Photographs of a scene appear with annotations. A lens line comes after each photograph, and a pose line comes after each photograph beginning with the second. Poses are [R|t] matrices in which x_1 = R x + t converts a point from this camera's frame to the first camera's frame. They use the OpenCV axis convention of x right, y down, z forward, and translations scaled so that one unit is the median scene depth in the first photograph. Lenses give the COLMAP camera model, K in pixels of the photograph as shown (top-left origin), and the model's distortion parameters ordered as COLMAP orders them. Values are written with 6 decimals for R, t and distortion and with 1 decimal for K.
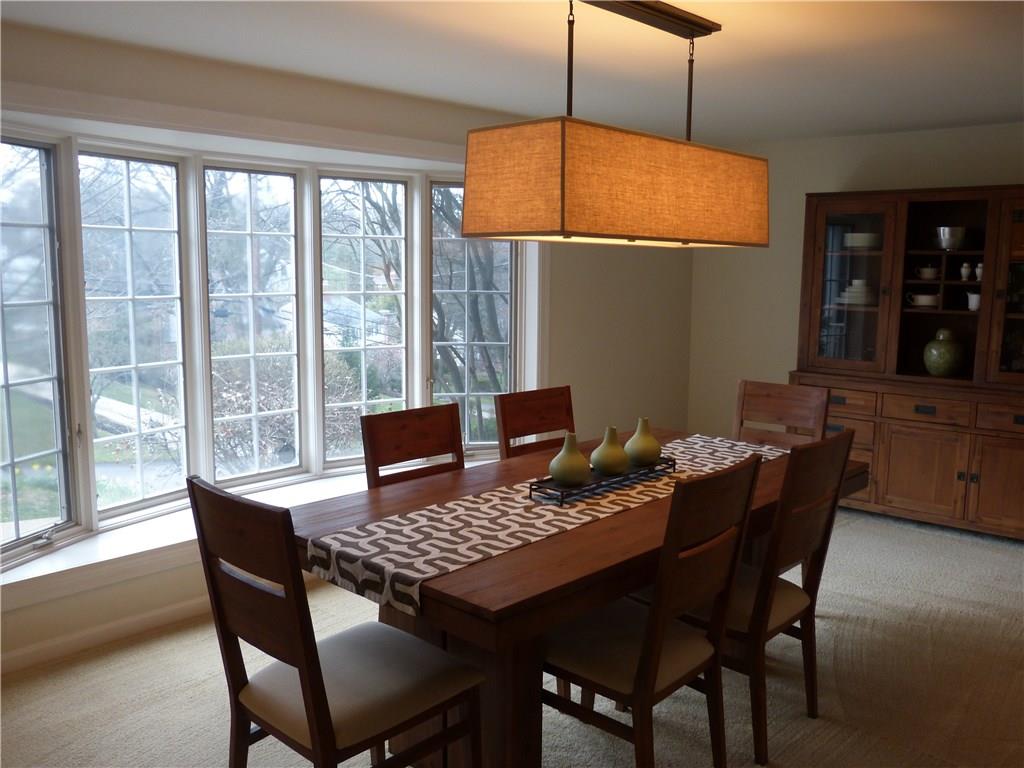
lens RADIAL K [[876.9, 0, 512.0], [0, 876.9, 384.0], [0, 0, 1]] dist [-0.019094, -0.006887]
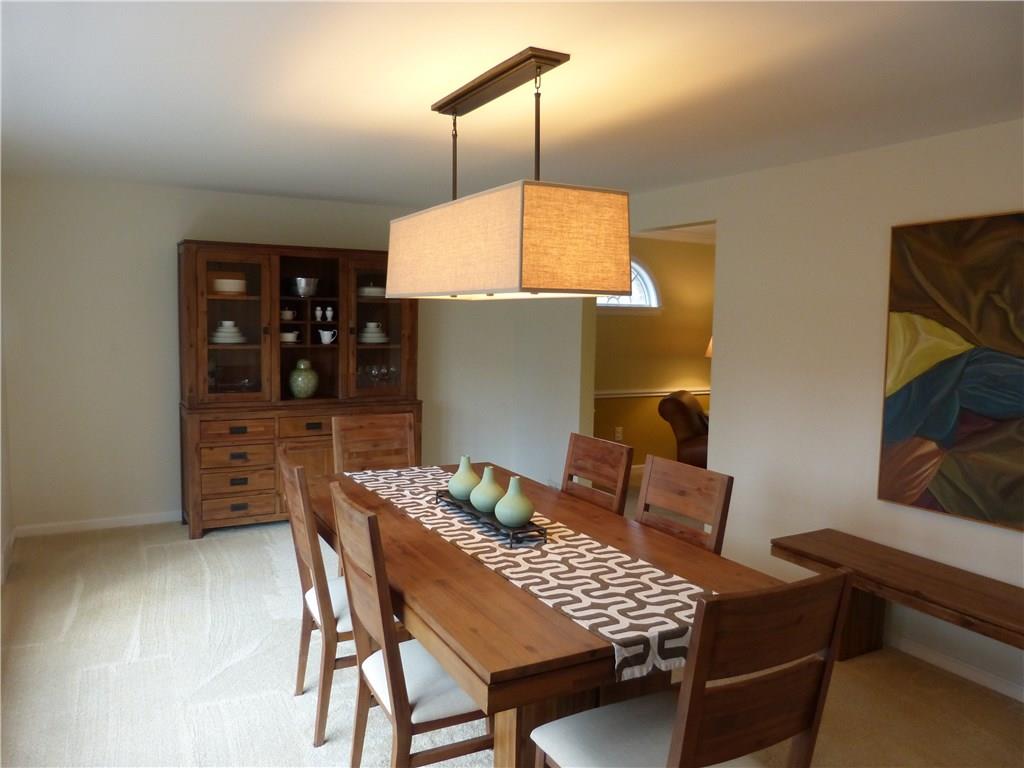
lens RADIAL K [[754.5, 0, 512.0], [0, 754.5, 384.0], [0, 0, 1]] dist [-0.023026, 0.007948]
pose [[0.320604, -0.092123, 0.942723, -0.847542], [0.112678, 0.991902, 0.058609, -0.117600], [-0.940487, 0.087434, 0.328388, 0.753321]]
